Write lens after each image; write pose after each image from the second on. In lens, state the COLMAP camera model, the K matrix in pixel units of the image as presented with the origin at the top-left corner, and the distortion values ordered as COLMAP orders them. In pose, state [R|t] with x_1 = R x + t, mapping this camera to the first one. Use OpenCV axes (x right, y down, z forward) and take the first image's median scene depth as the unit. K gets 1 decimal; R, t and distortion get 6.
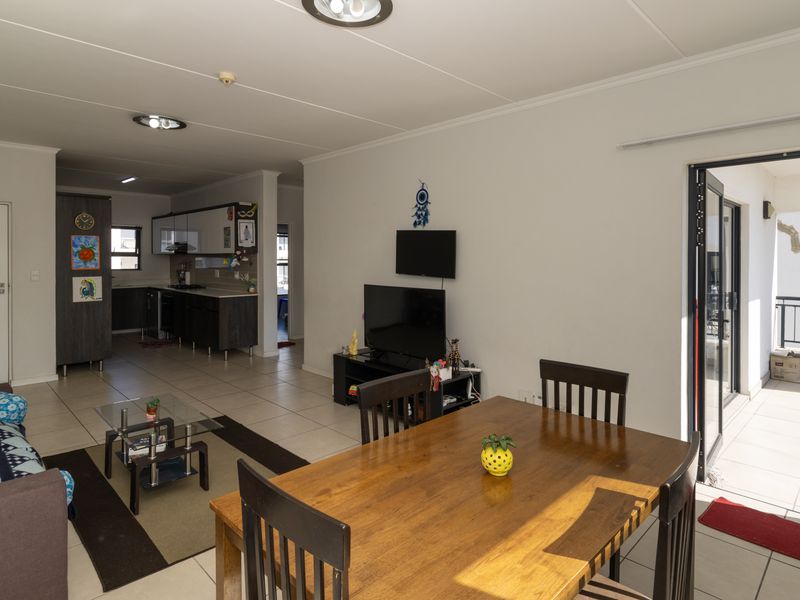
lens RADIAL K [[475.5, 0, 403.6], [0, 475.5, 264.5], [0, 0, 1]] dist [0.002022, -0.001332]
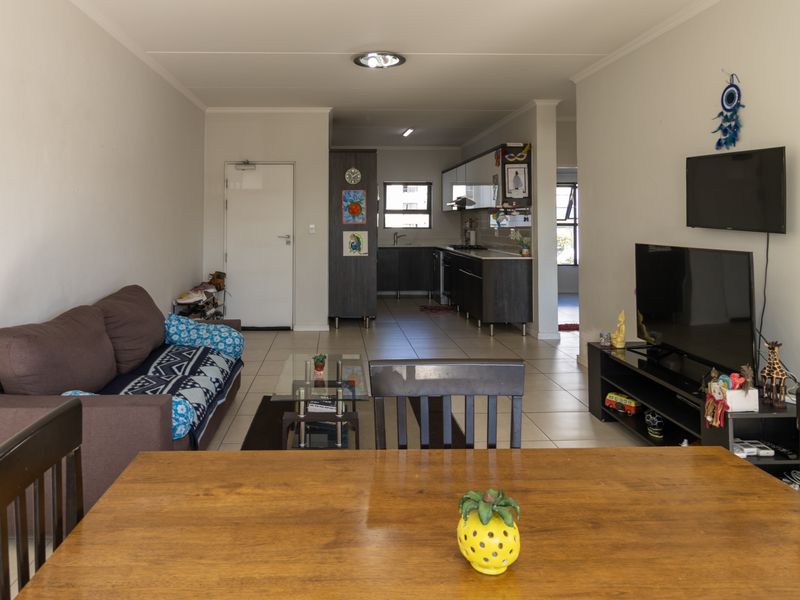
lens RADIAL K [[566.5, 0, 331.9], [0, 566.5, 207.4], [0, 0, 1]] dist [0.000245, -0.005612]
pose [[0.717922, -0.018816, -0.695869, 0.130259], [-0.008930, 0.999303, -0.036234, 0.019364], [0.696066, 0.032227, 0.717254, 0.110760]]
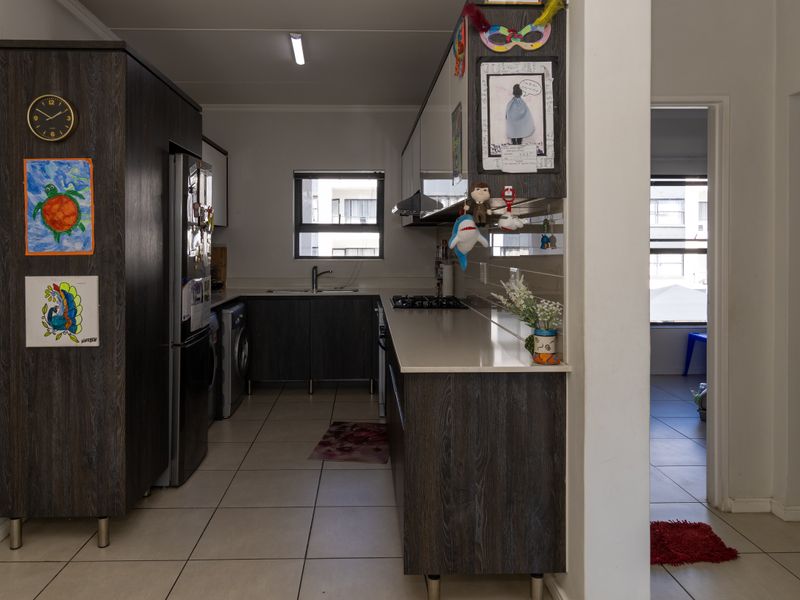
lens RADIAL K [[614.5, 0, 354.8], [0, 614.5, 245.7], [0, 0, 1]] dist [-0.008674, -0.004503]
pose [[0.720528, 0.001320, -0.693425, -0.197604], [-0.009095, 0.999930, -0.007547, 0.004913], [0.693366, 0.011745, 0.720490, 0.828702]]
